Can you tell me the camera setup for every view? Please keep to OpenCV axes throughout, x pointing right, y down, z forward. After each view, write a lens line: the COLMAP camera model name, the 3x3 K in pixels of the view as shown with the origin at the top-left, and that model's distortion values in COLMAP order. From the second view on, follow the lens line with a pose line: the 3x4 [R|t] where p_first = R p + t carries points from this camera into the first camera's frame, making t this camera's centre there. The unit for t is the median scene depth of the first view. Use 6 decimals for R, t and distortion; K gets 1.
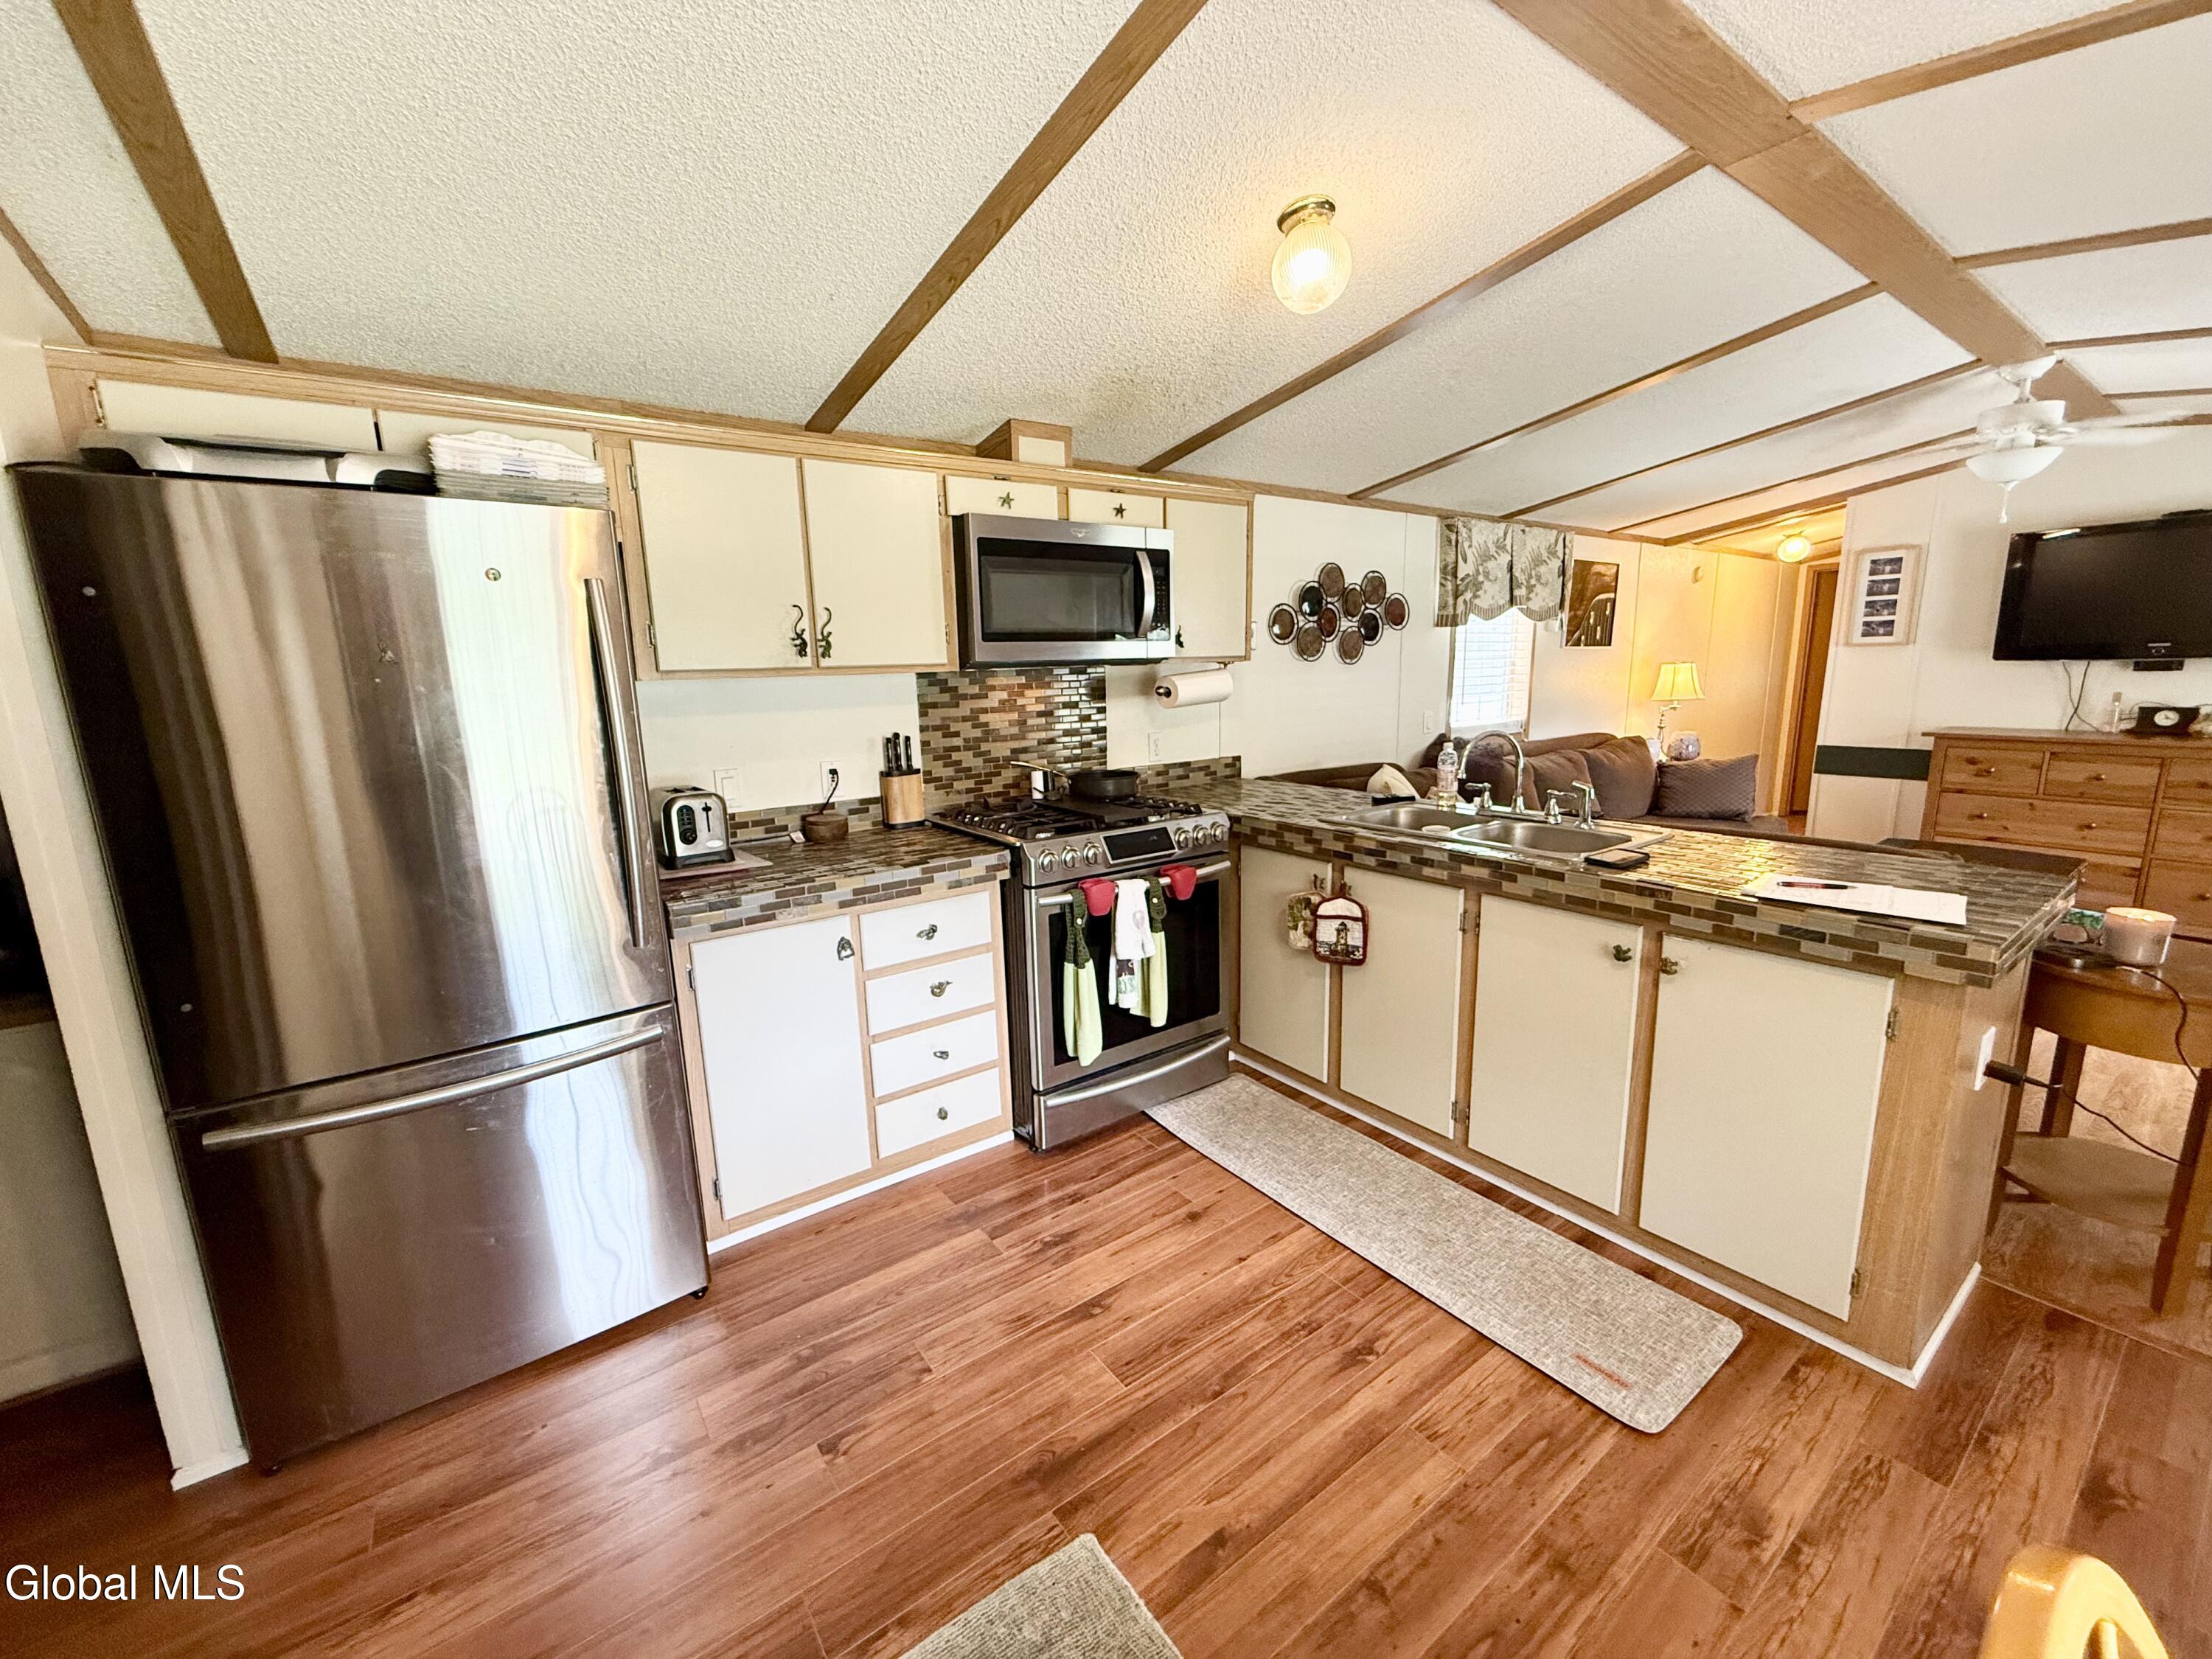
lens RADIAL K [[879.5, 0, 1094.3], [0, 879.5, 830.4], [0, 0, 1]] dist [-0.001849, -0.000125]
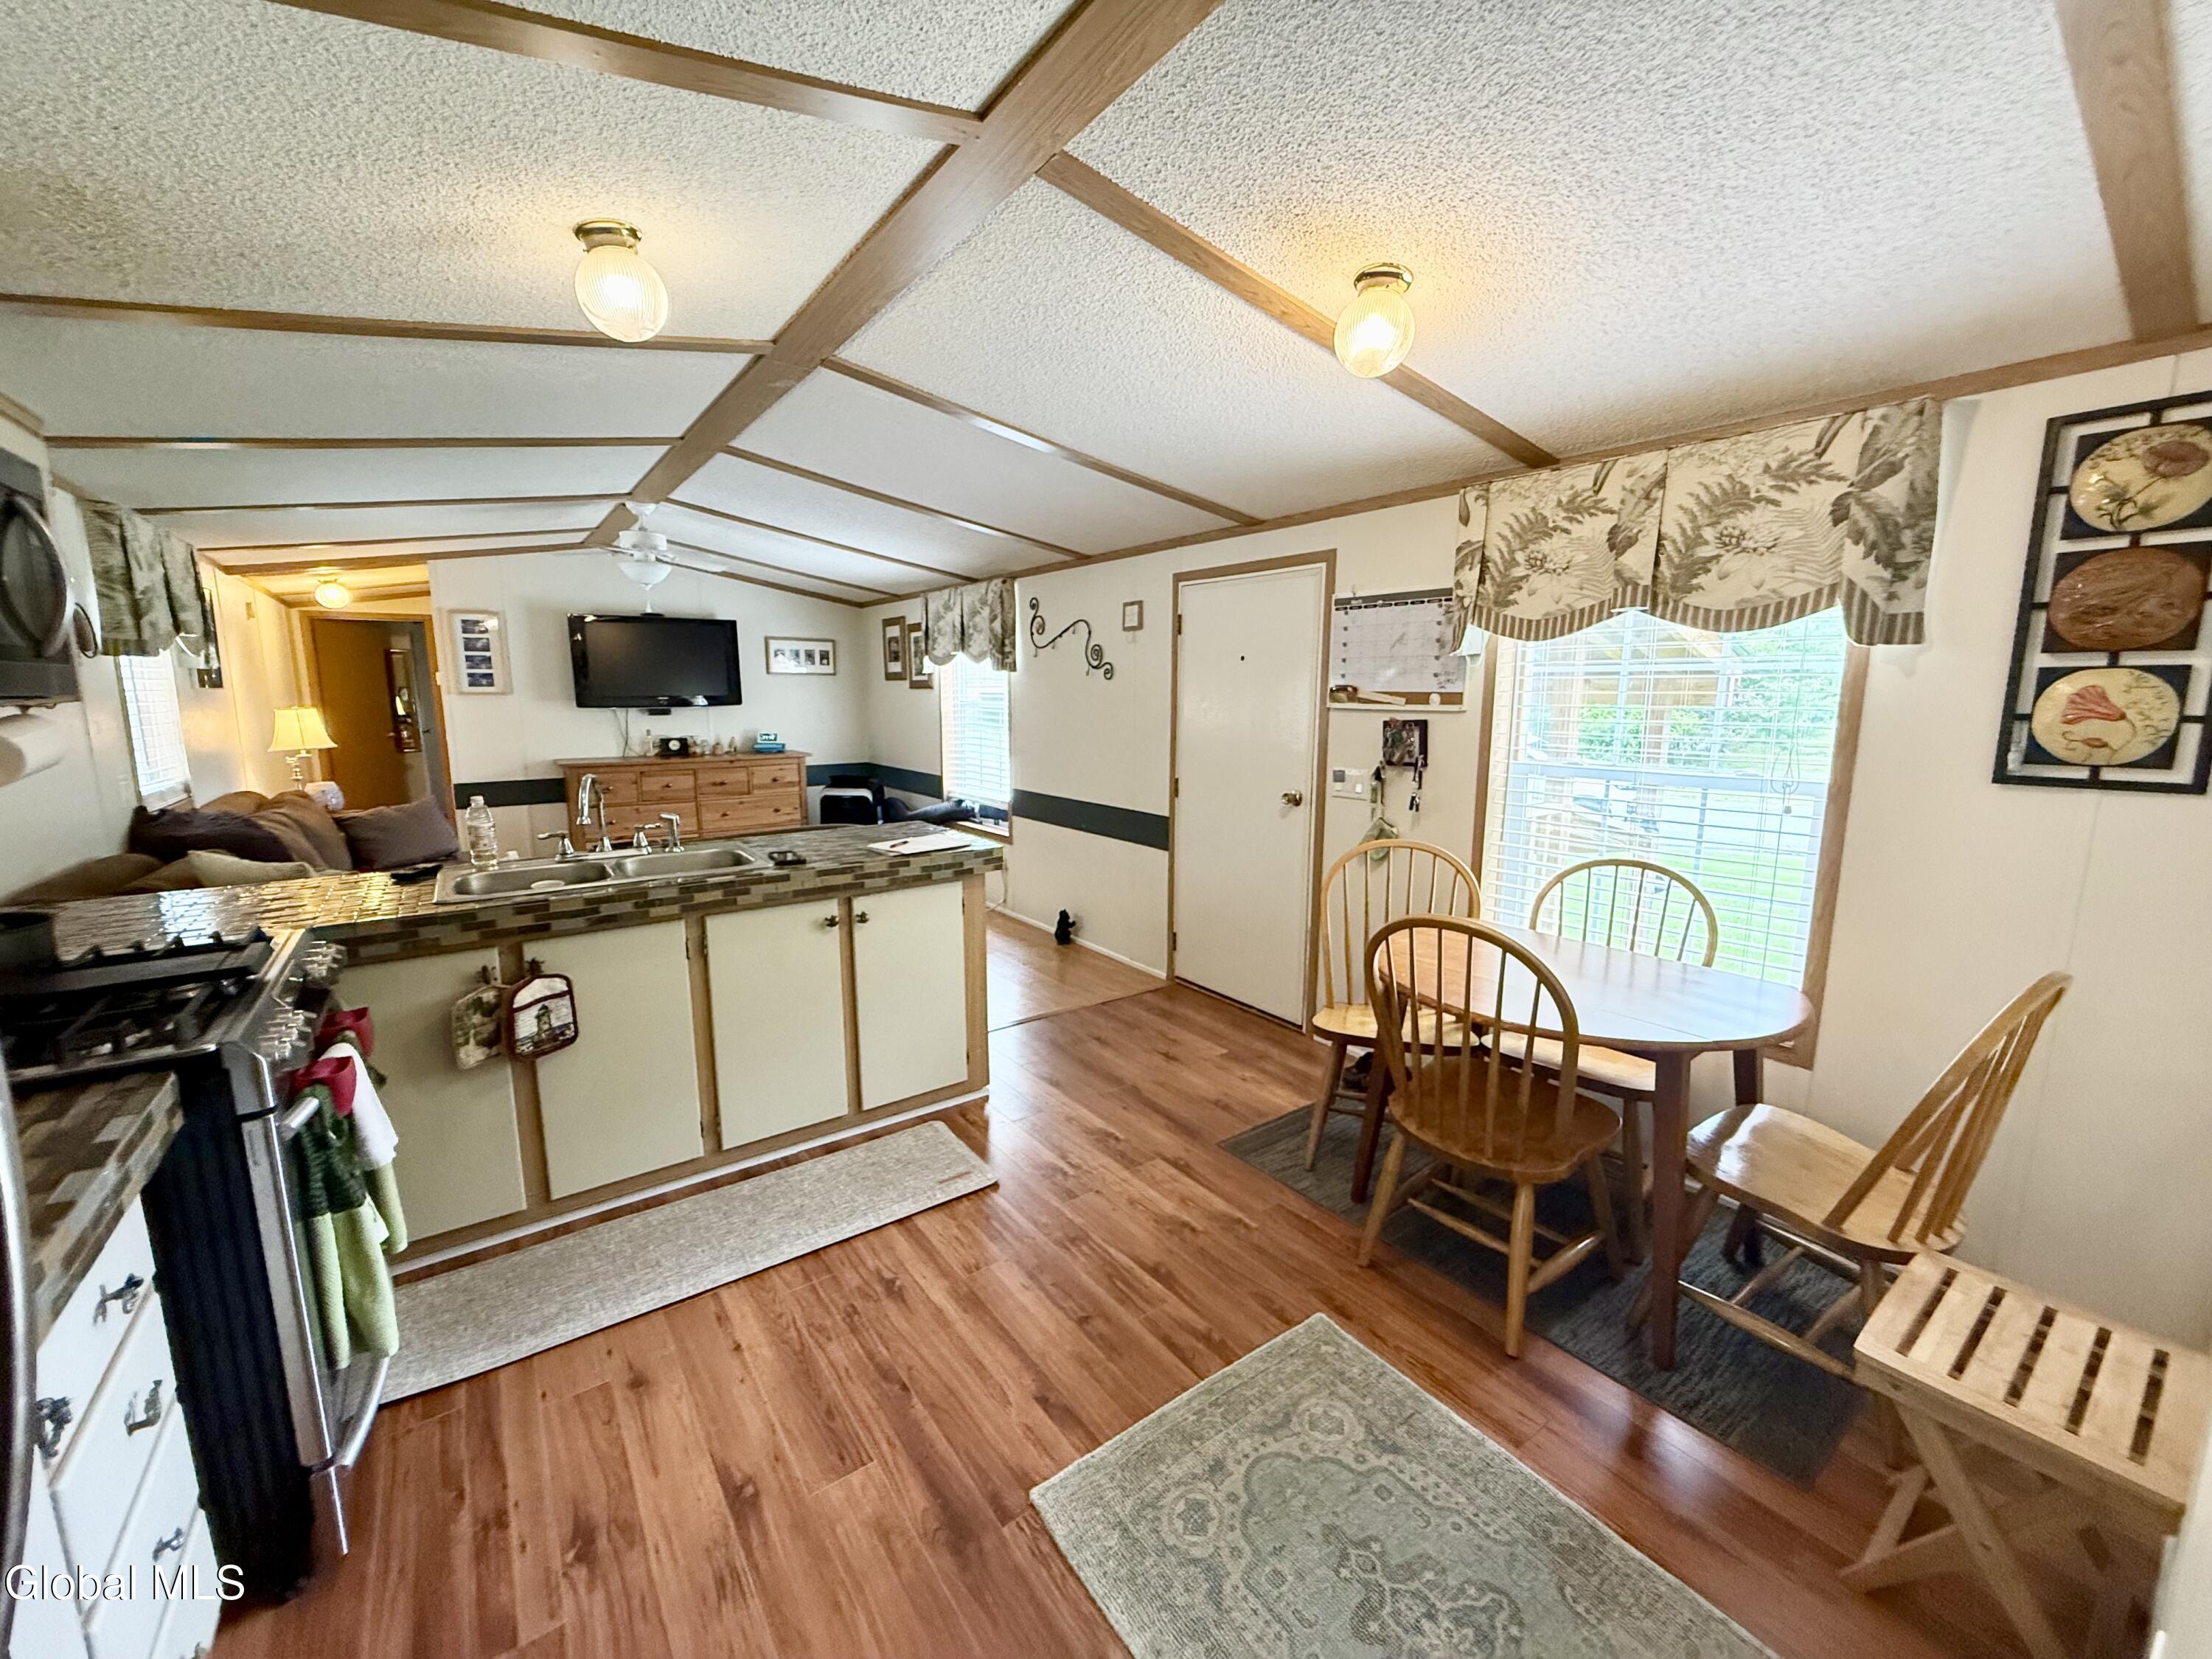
lens RADIAL K [[879.5, 0, 1094.3], [0, 879.5, 833.9], [0, 0, 1]] dist [-0.001849, -0.000125]
pose [[-0.014069, -0.135859, 0.990628, -0.598215], [0.183656, 0.973520, 0.136121, -0.082937], [-0.982890, 0.183850, 0.011254, 0.460956]]
